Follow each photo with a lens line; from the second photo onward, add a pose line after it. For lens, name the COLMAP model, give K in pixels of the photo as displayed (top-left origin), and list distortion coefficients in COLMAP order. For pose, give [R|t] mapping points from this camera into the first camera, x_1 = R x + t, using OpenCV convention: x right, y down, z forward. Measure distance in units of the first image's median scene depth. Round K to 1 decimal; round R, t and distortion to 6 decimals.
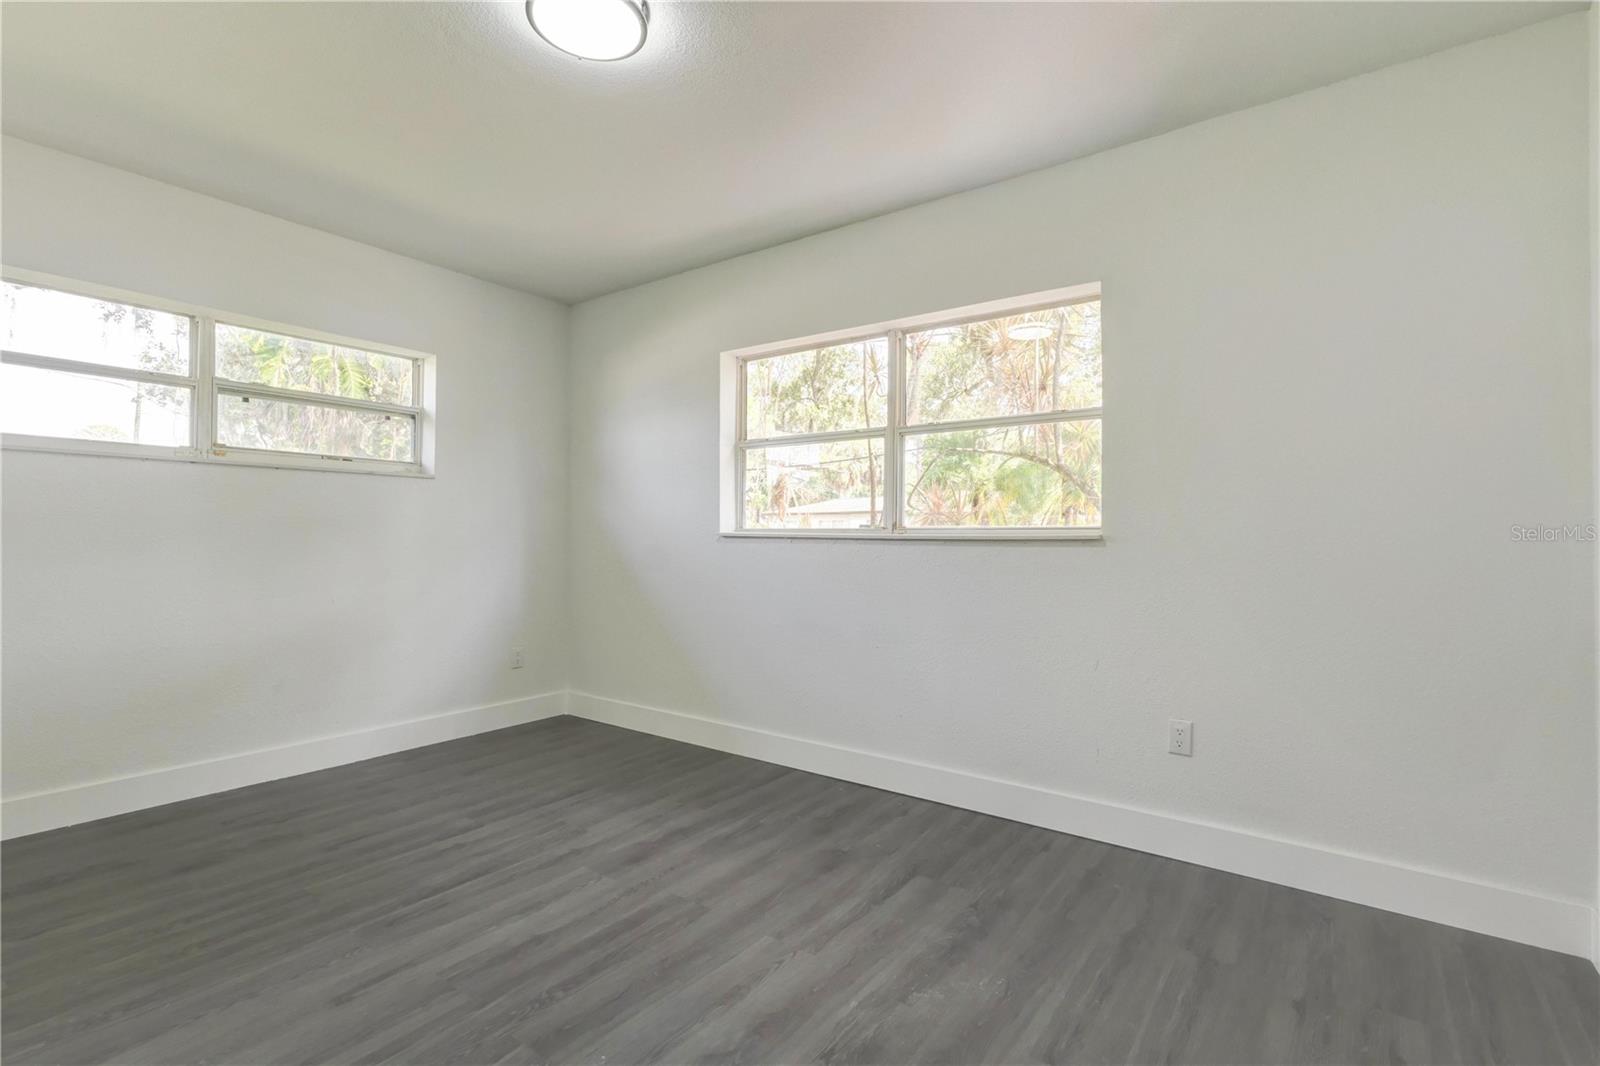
lens RADIAL K [[734.6, 0, 796.0], [0, 734.6, 539.0], [0, 0, 1]] dist [0.000745, 0.000817]
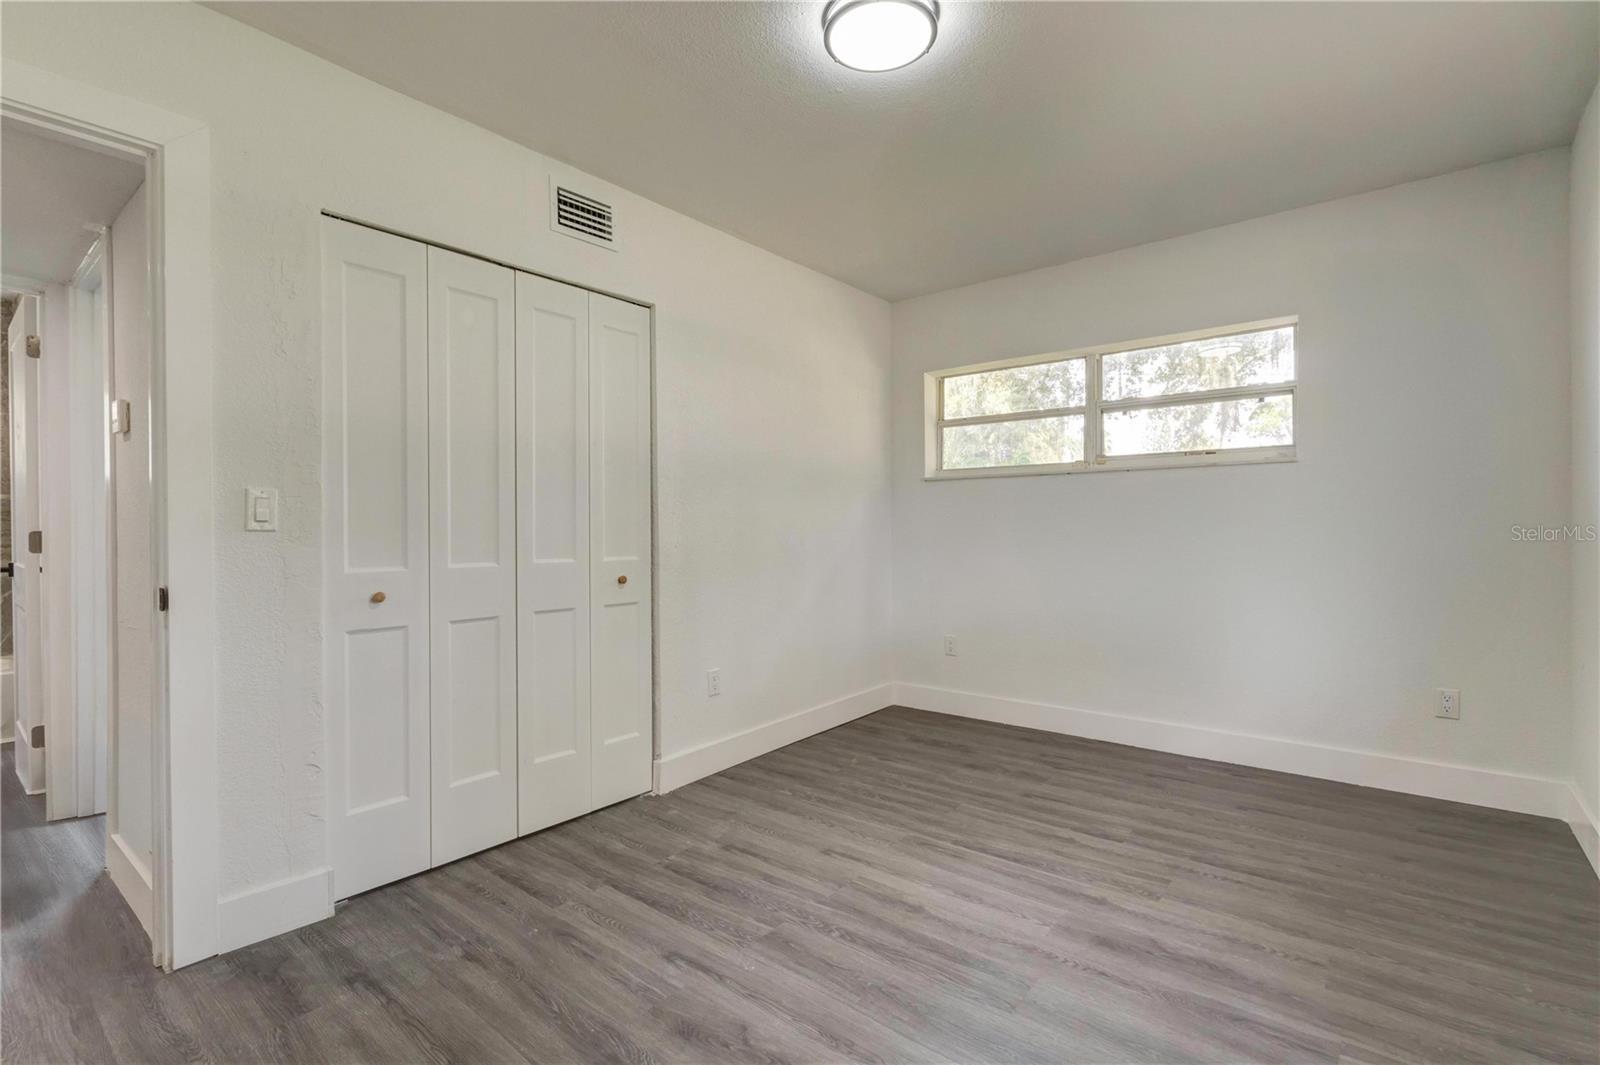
lens RADIAL K [[734.6, 0, 797.4], [0, 734.6, 524.8], [0, 0, 1]] dist [0.000745, 0.000817]
pose [[-0.055550, -0.012899, -0.998373, 0.578454], [0.002473, 0.999912, -0.013056, 0.001508], [0.998453, -0.003194, -0.055513, 0.707459]]
